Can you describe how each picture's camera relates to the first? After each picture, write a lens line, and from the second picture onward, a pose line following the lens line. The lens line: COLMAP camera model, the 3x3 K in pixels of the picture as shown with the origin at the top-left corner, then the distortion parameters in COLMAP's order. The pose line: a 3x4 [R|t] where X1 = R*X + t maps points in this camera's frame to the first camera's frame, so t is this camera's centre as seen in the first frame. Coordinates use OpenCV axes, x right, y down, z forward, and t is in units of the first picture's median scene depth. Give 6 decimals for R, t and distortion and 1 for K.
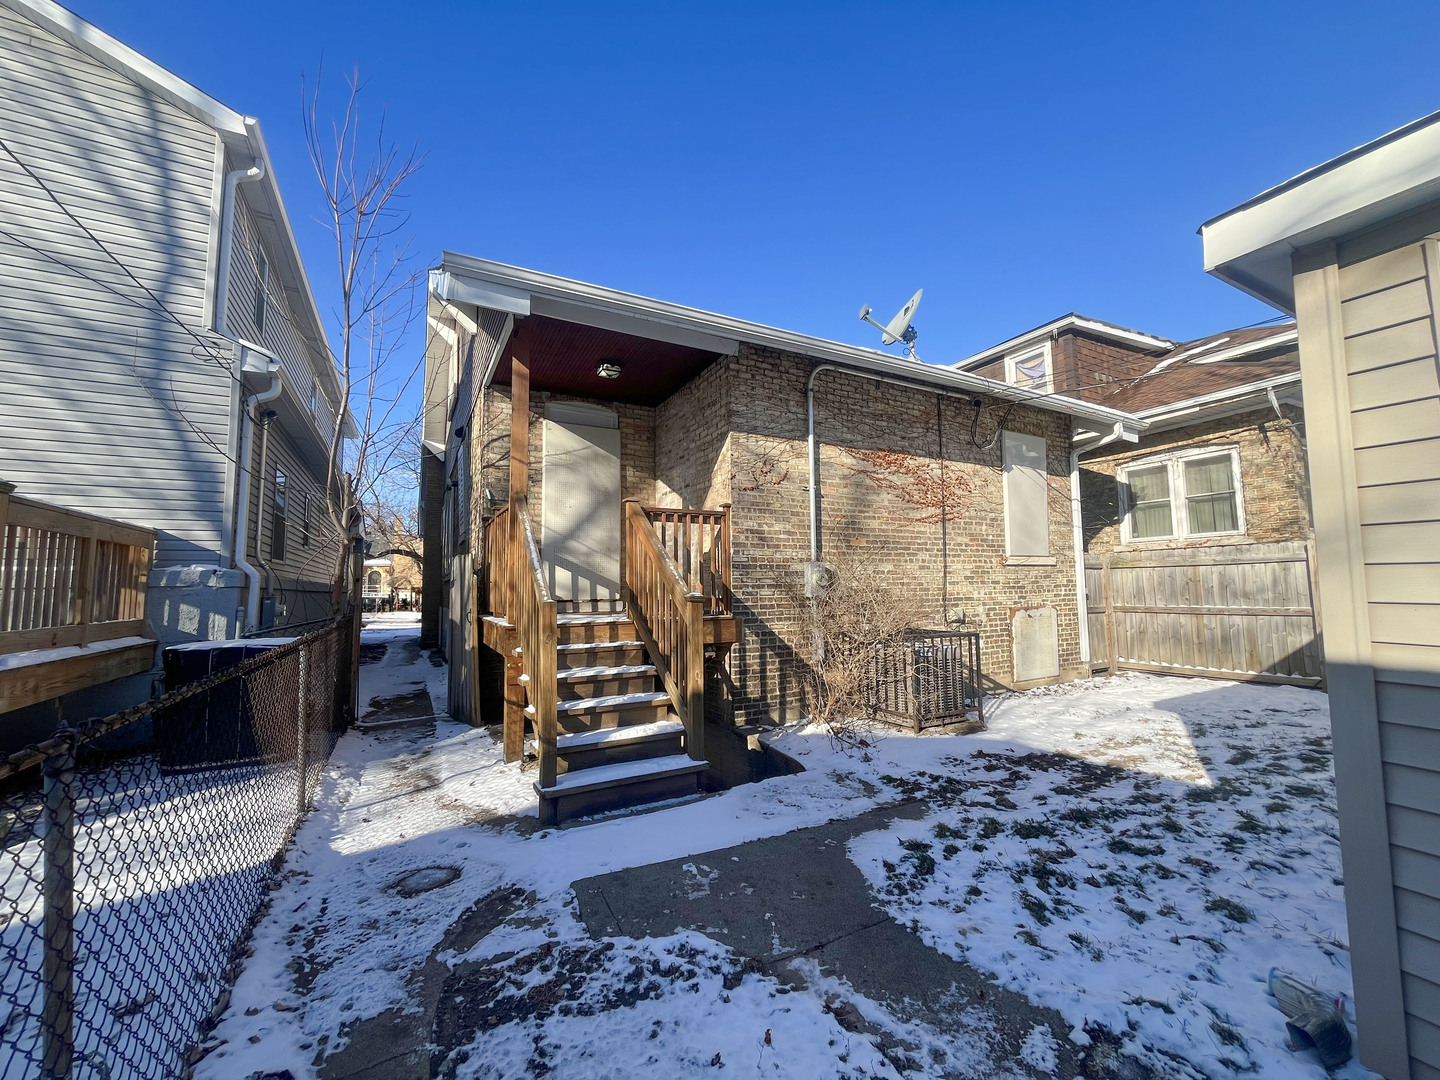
lens RADIAL K [[580.2, 0, 720.8], [0, 580.2, 537.7], [0, 0, 1]] dist [-0.001827, -0.000337]
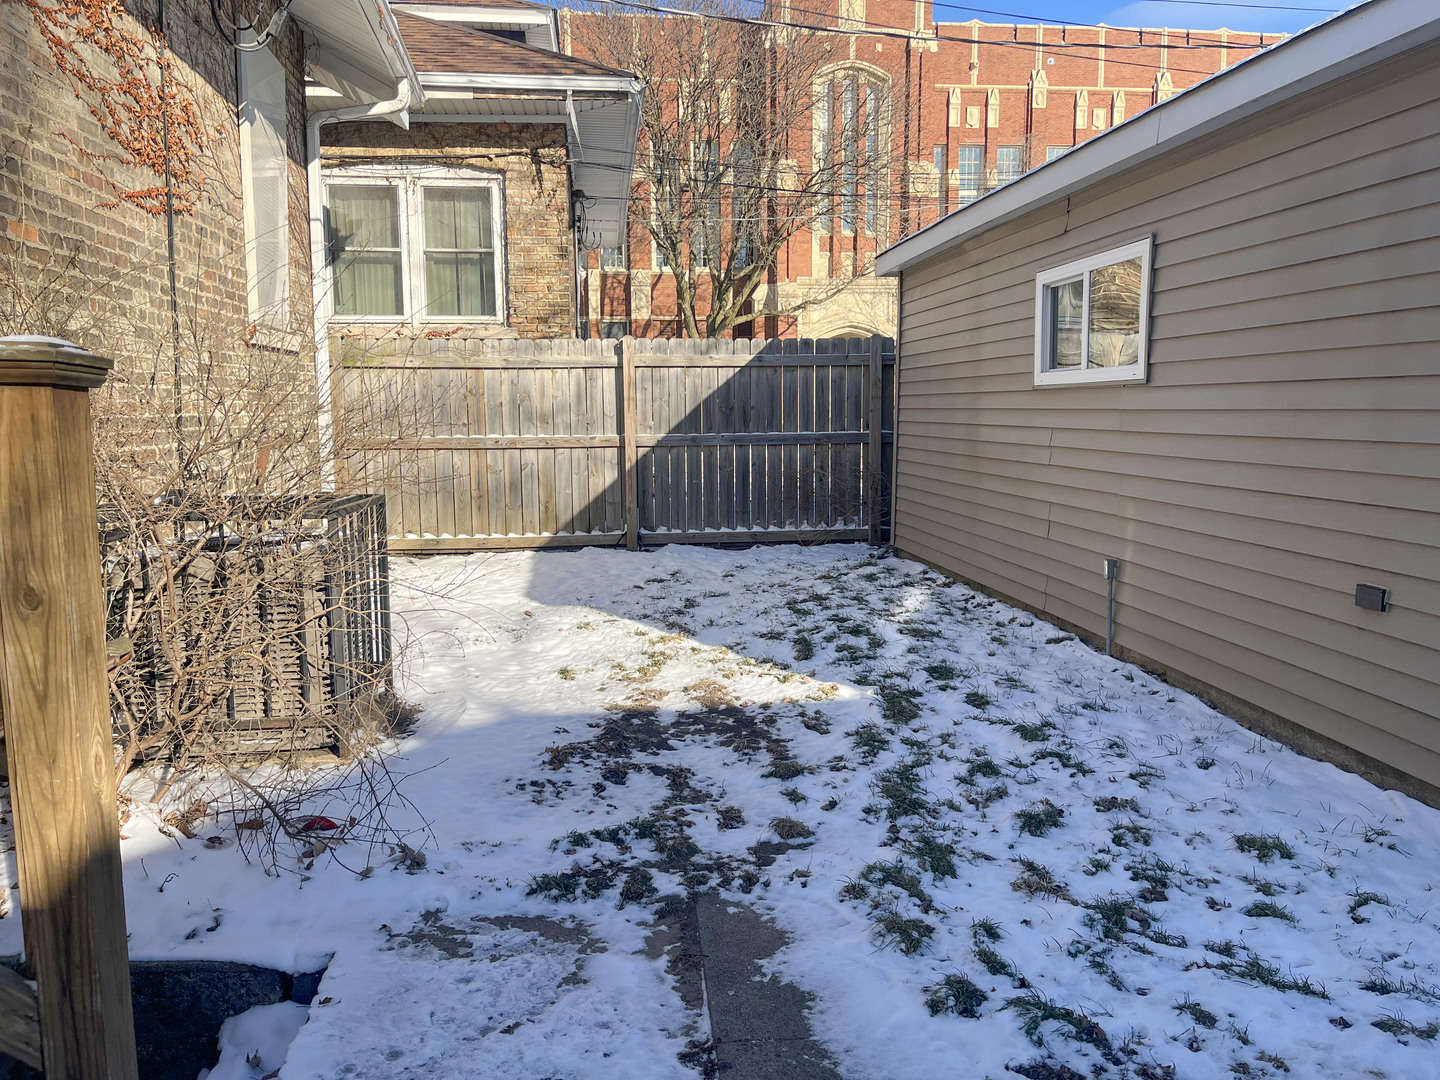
lens RADIAL K [[1085.3, 0, 723.6], [0, 1085.3, 542.0], [0, 0, 1]] dist [0.039822, -0.005329]
pose [[0.371818, -0.100388, 0.922862, -0.287288], [-0.081286, 0.986796, 0.140093, 0.092828], [-0.924740, -0.127104, 0.358748, 0.667566]]
